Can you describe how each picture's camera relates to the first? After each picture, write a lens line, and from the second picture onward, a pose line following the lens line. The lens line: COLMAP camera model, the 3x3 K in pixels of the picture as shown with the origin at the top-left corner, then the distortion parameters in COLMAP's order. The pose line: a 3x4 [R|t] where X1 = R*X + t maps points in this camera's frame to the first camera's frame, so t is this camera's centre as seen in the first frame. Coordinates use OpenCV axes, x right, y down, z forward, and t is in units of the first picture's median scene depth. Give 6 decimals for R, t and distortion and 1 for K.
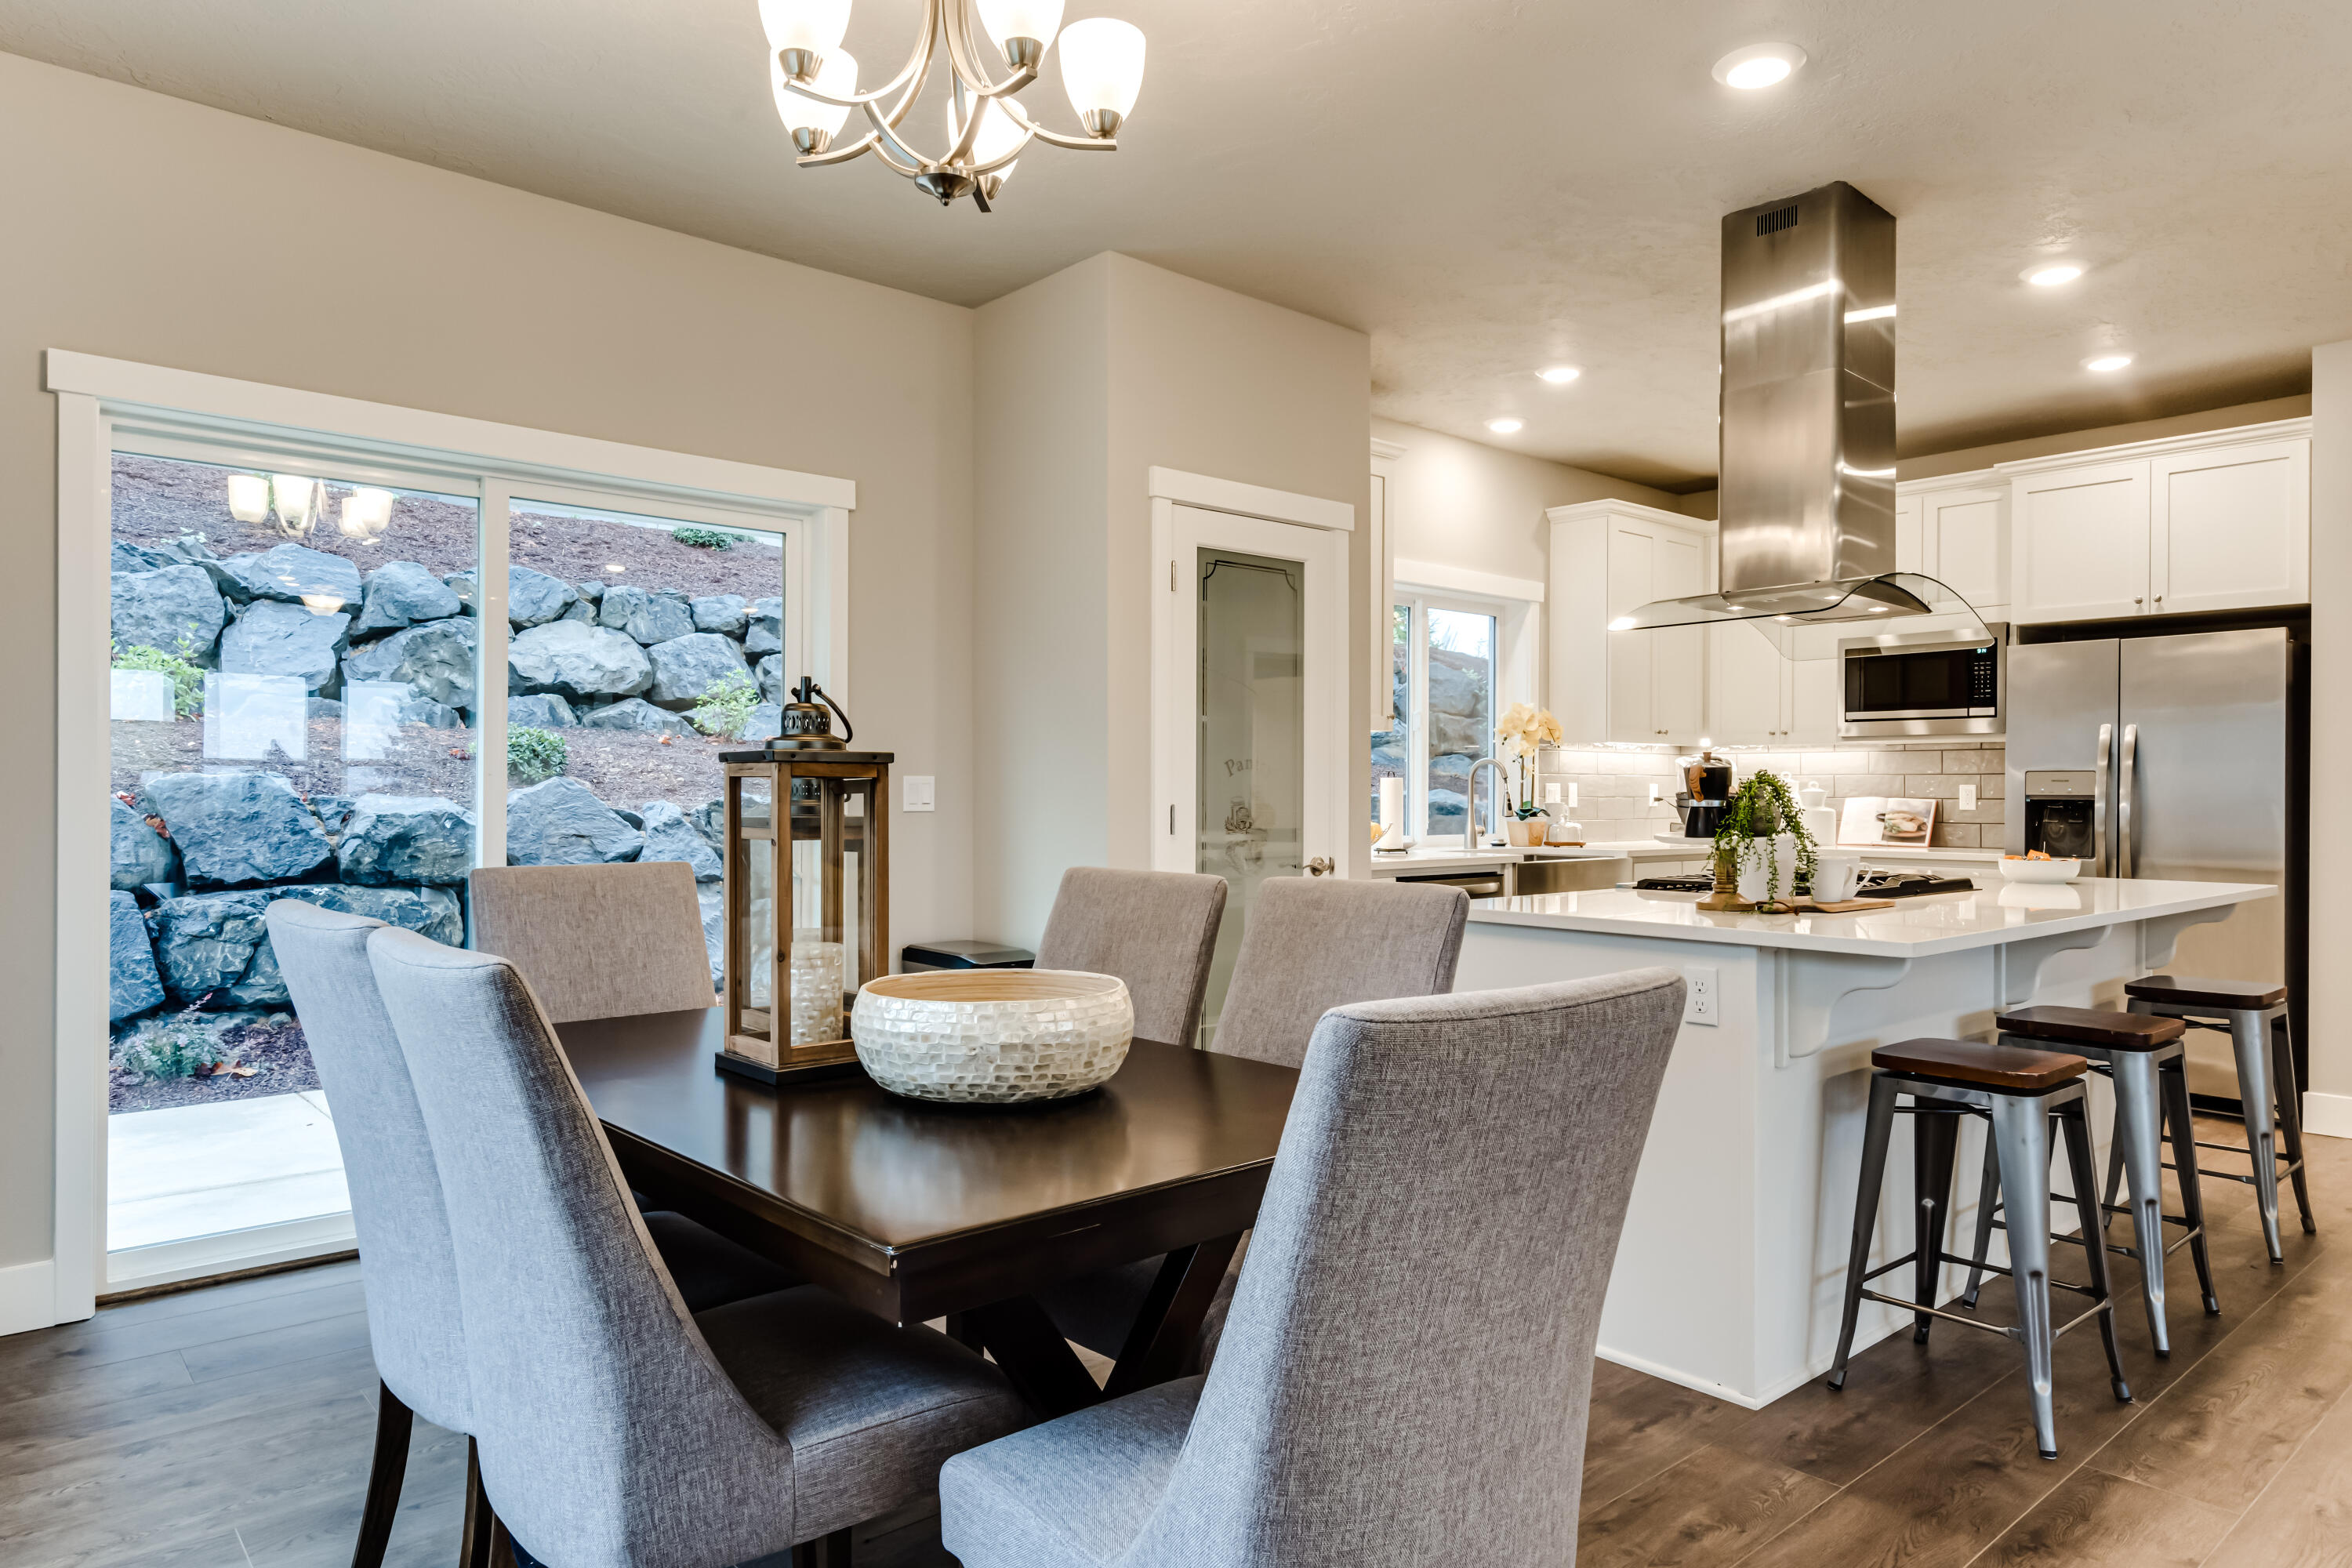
lens RADIAL K [[1436.7, 0, 1176.0], [0, 1436.7, 784.0], [0, 0, 1]] dist [0.009665, -0.002576]
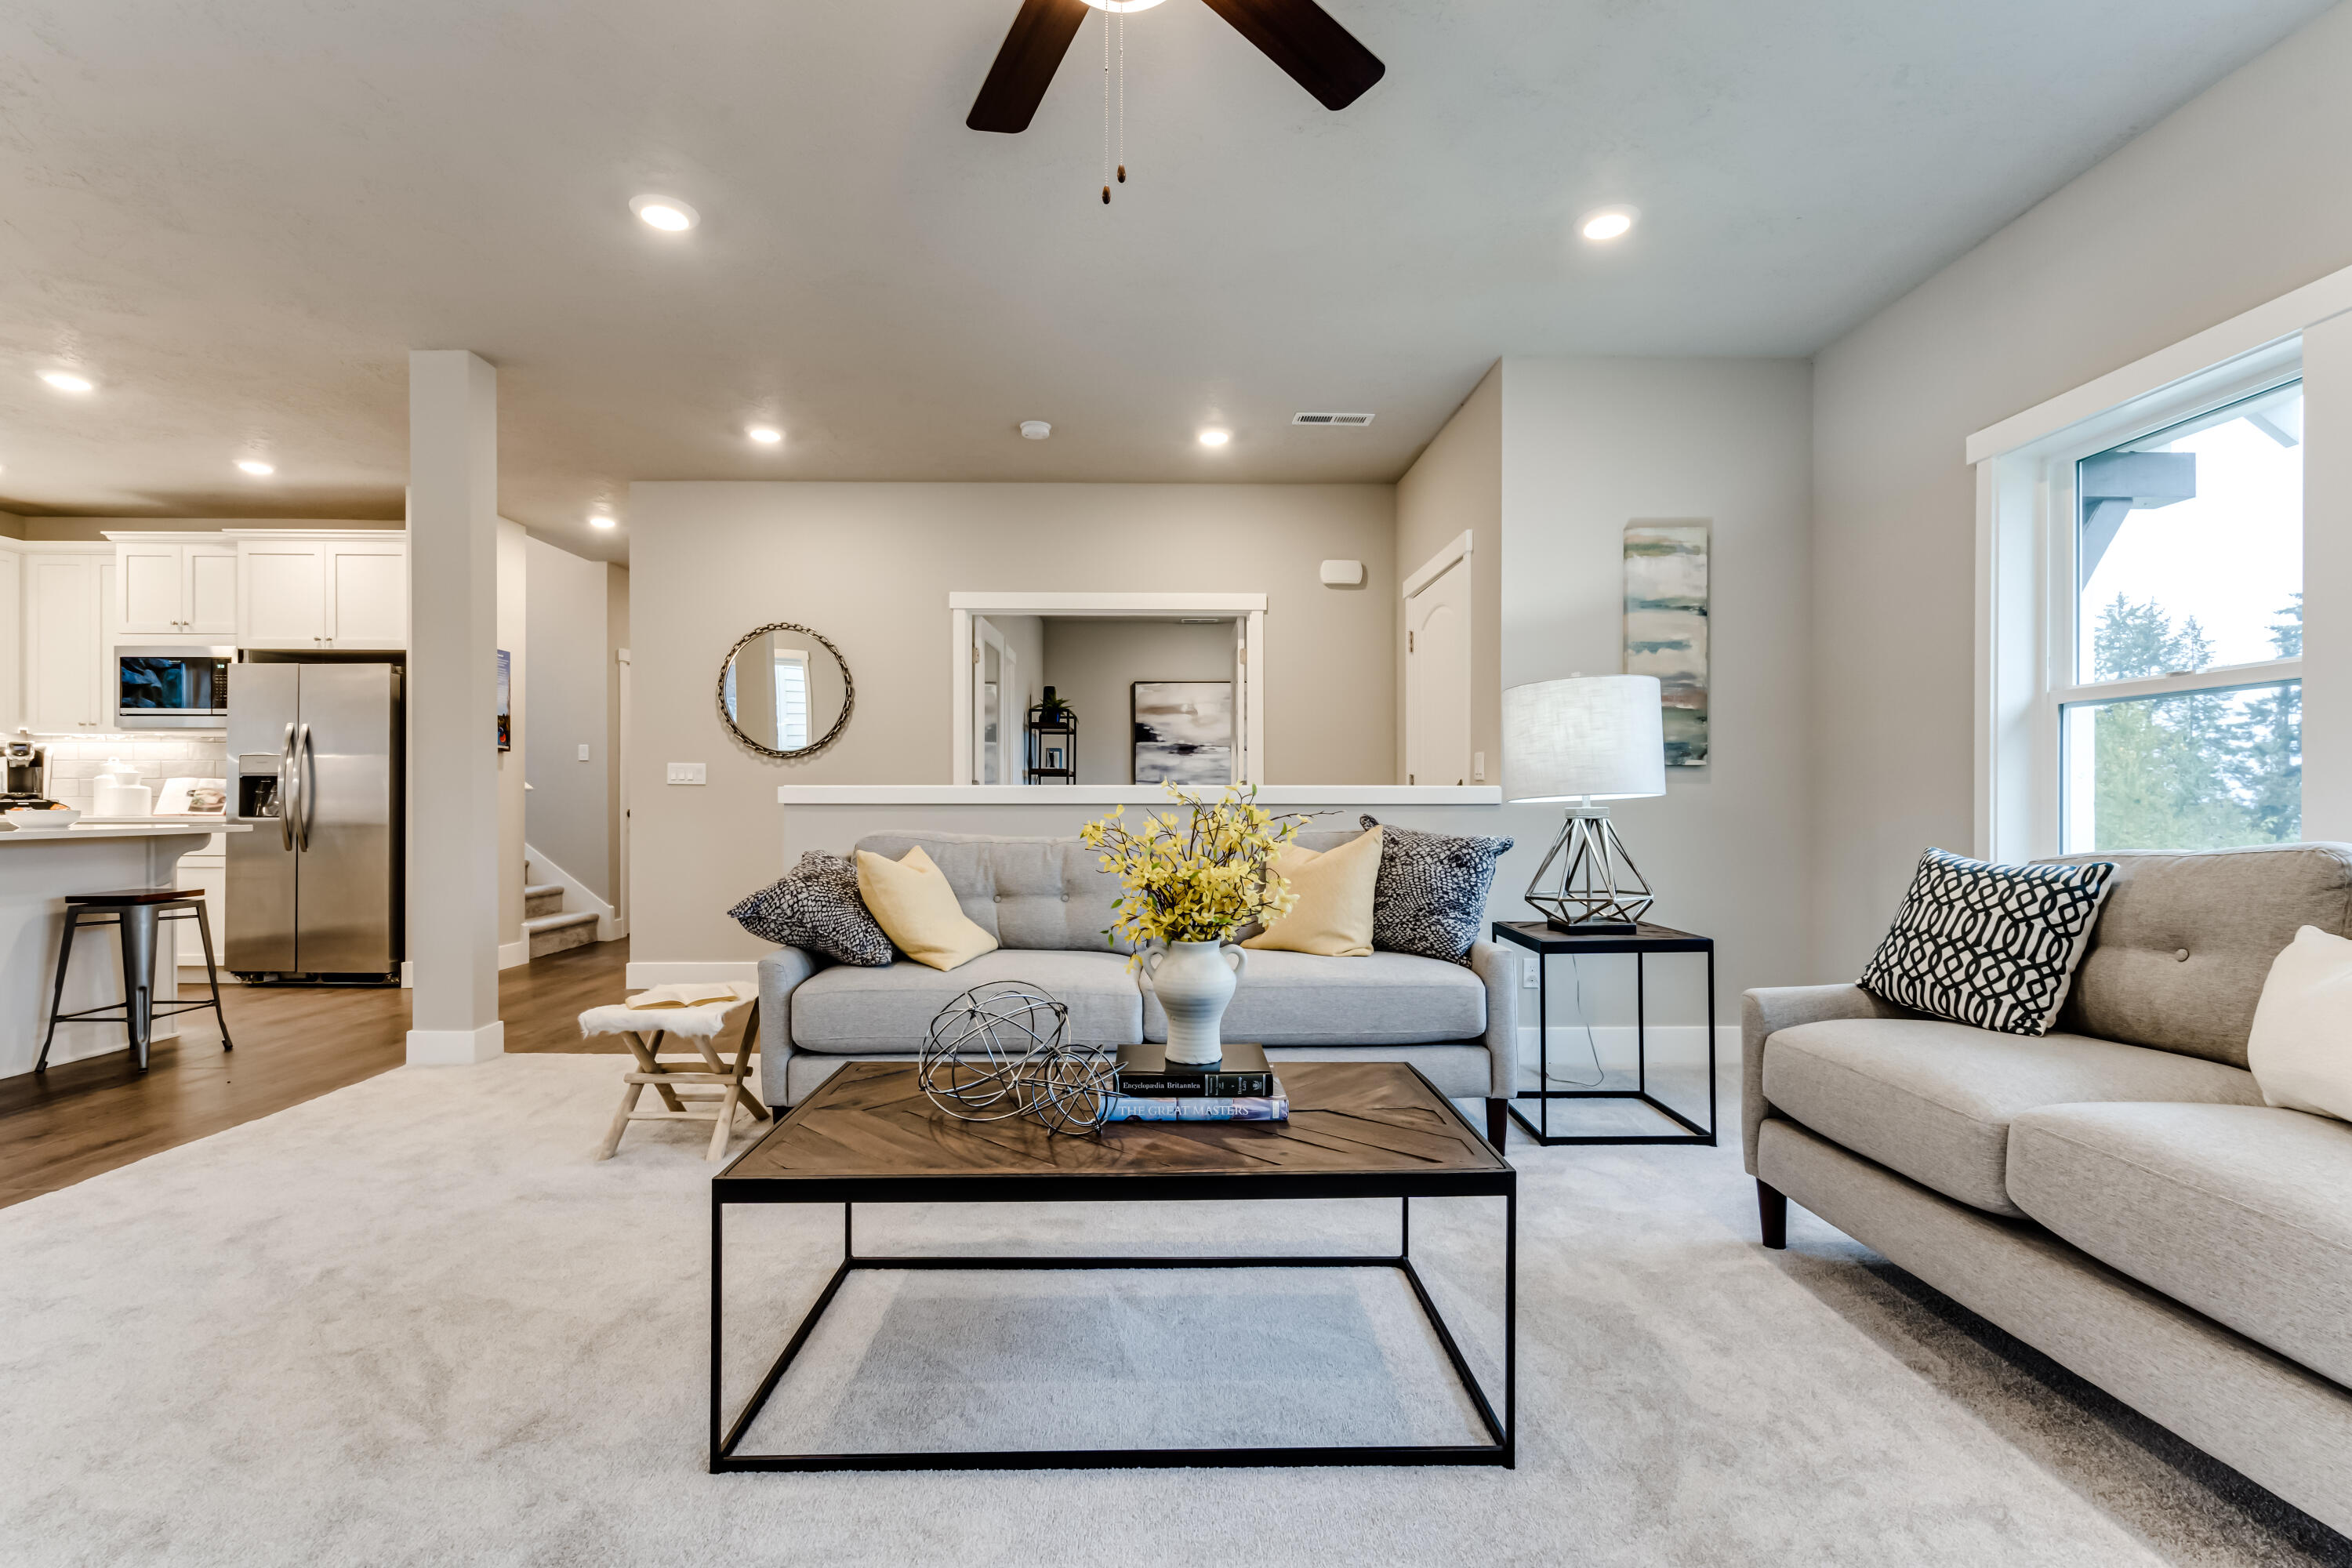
lens RADIAL K [[1074.3, 0, 1169.9], [0, 1074.3, 800.0], [0, 0, 1]] dist [-0.003776, 0.000078]
pose [[0.646066, -0.005546, 0.763261, 0.385092], [-0.001507, 0.999962, 0.008541, 0.023519], [-0.763280, -0.006668, 0.646033, -0.339890]]
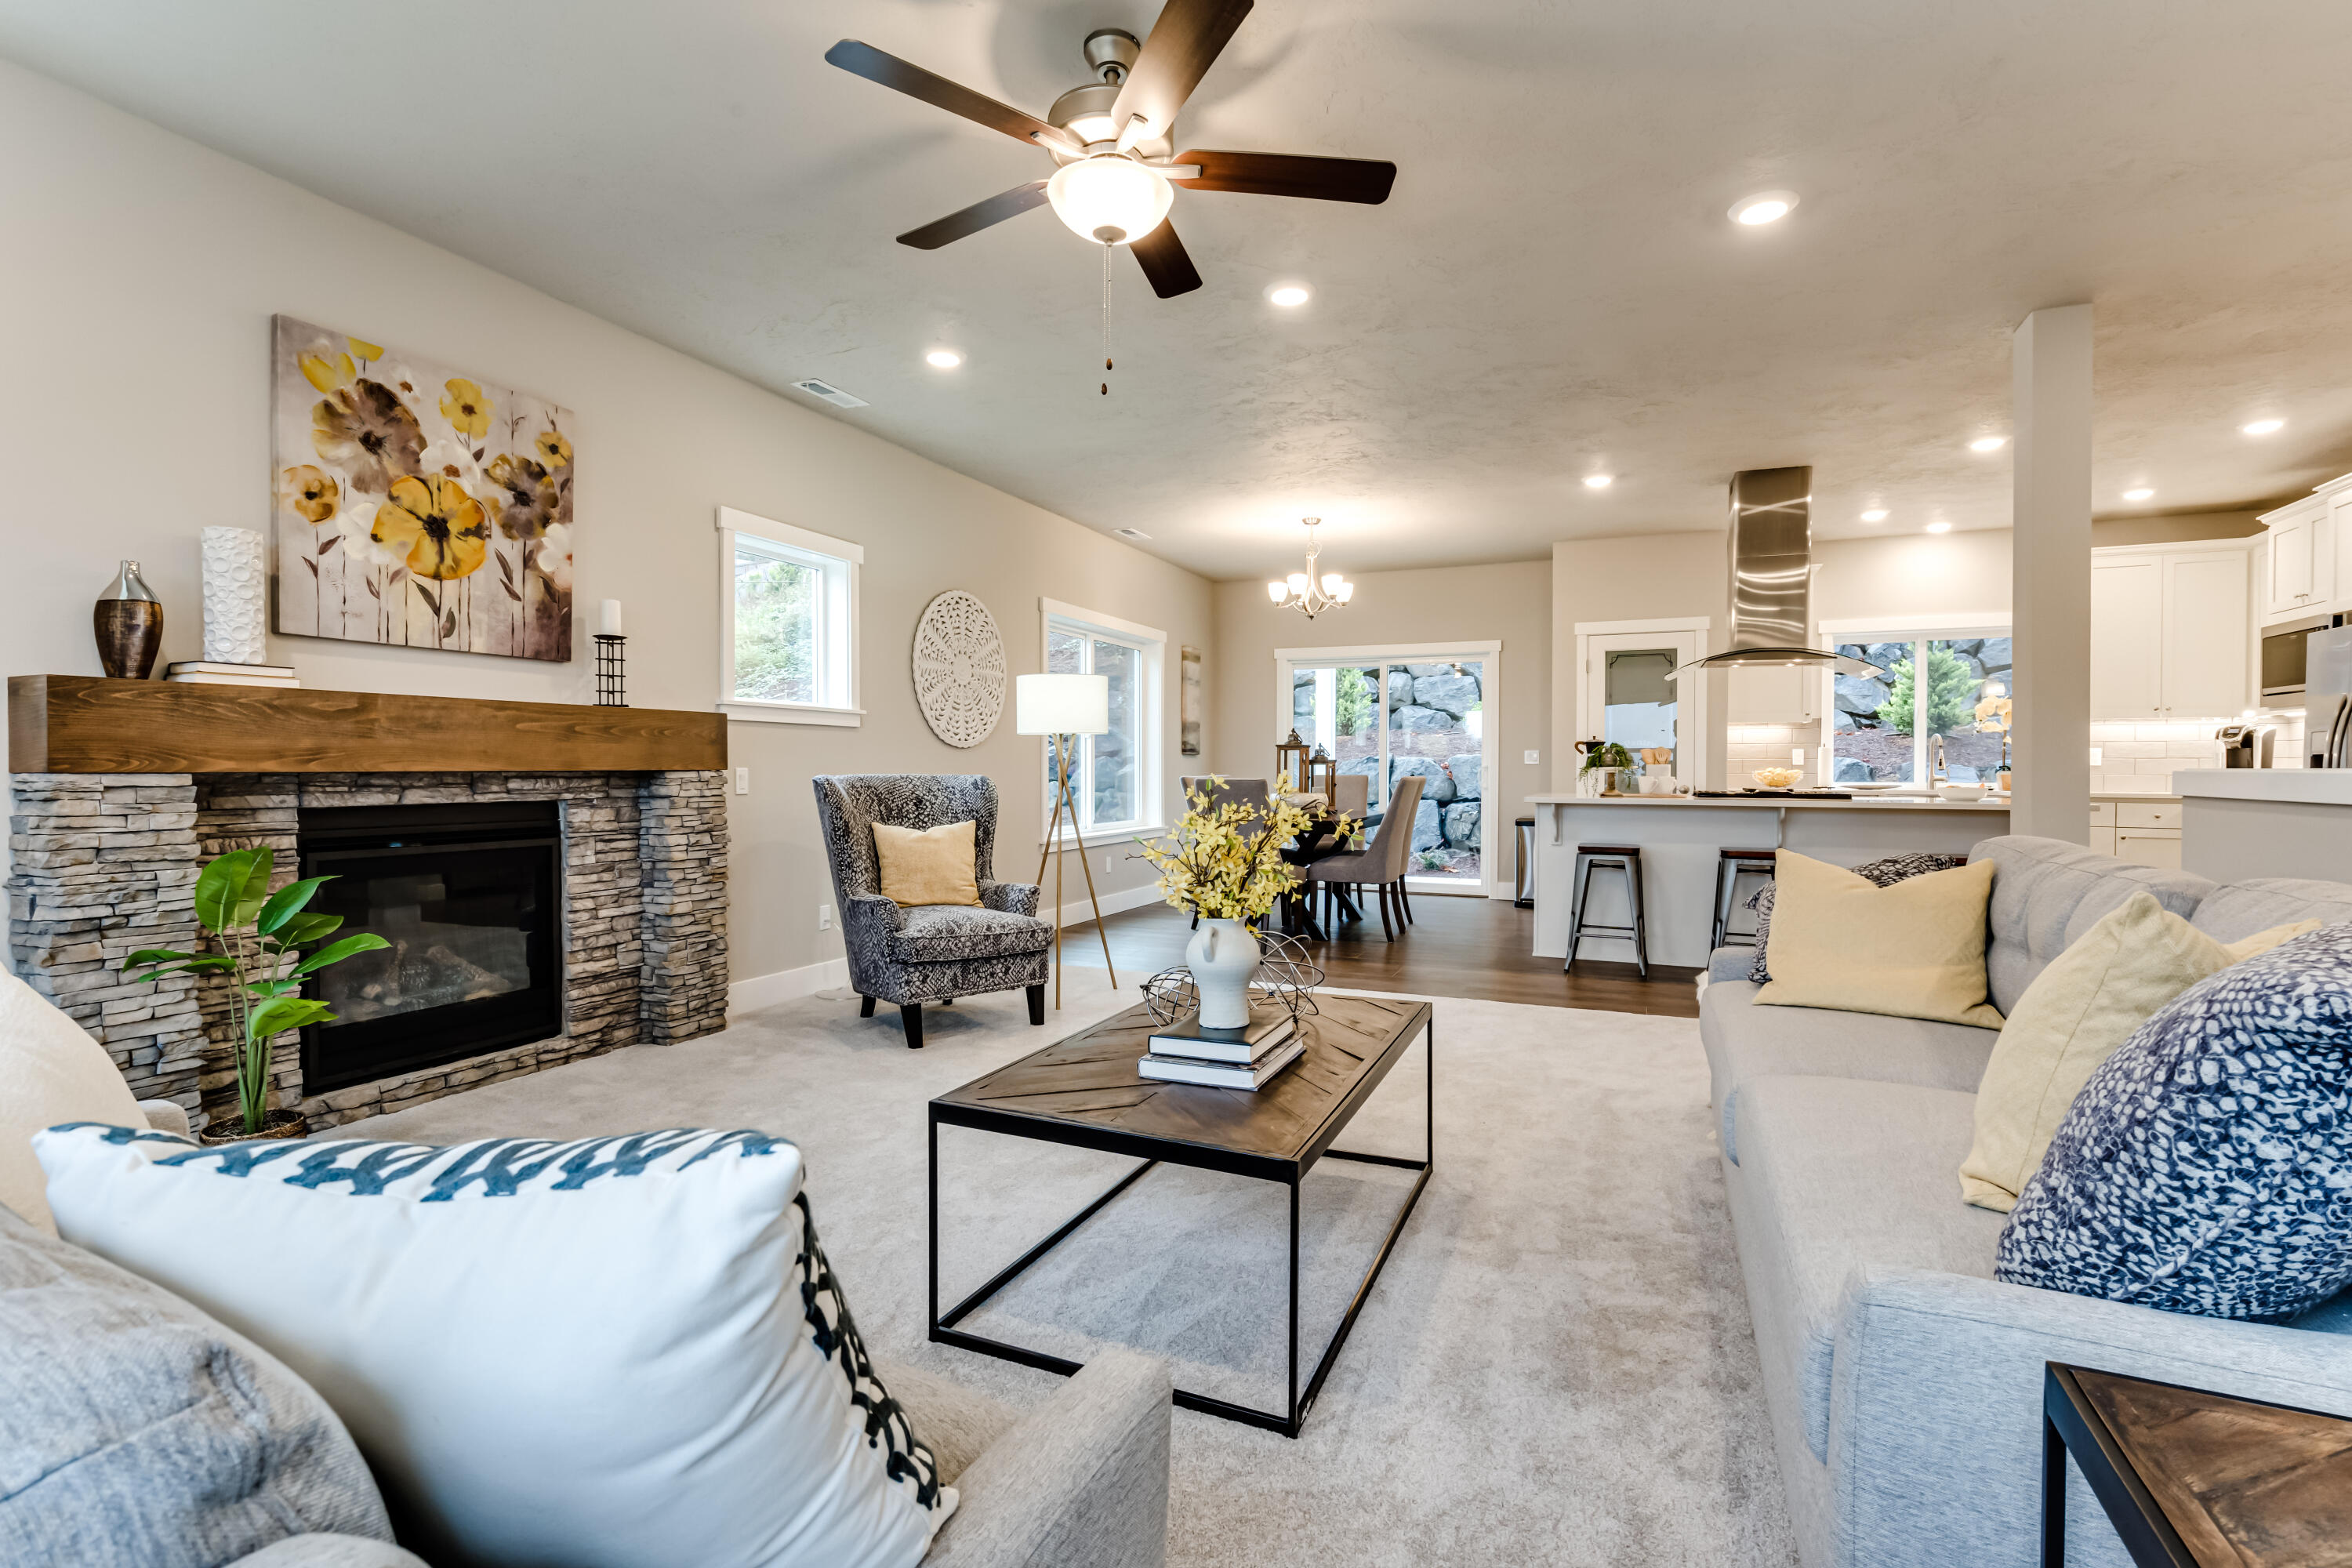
lens RADIAL K [[1064.6, 0, 1172.7], [0, 1064.6, 754.4], [0, 0, 1]] dist [-0.002491, -0.000063]
pose [[0.430809, -0.012904, -0.902351, 1.004033], [0.004734, 0.999916, -0.012039, 0.016513], [0.902431, 0.000914, 0.430834, -0.309198]]
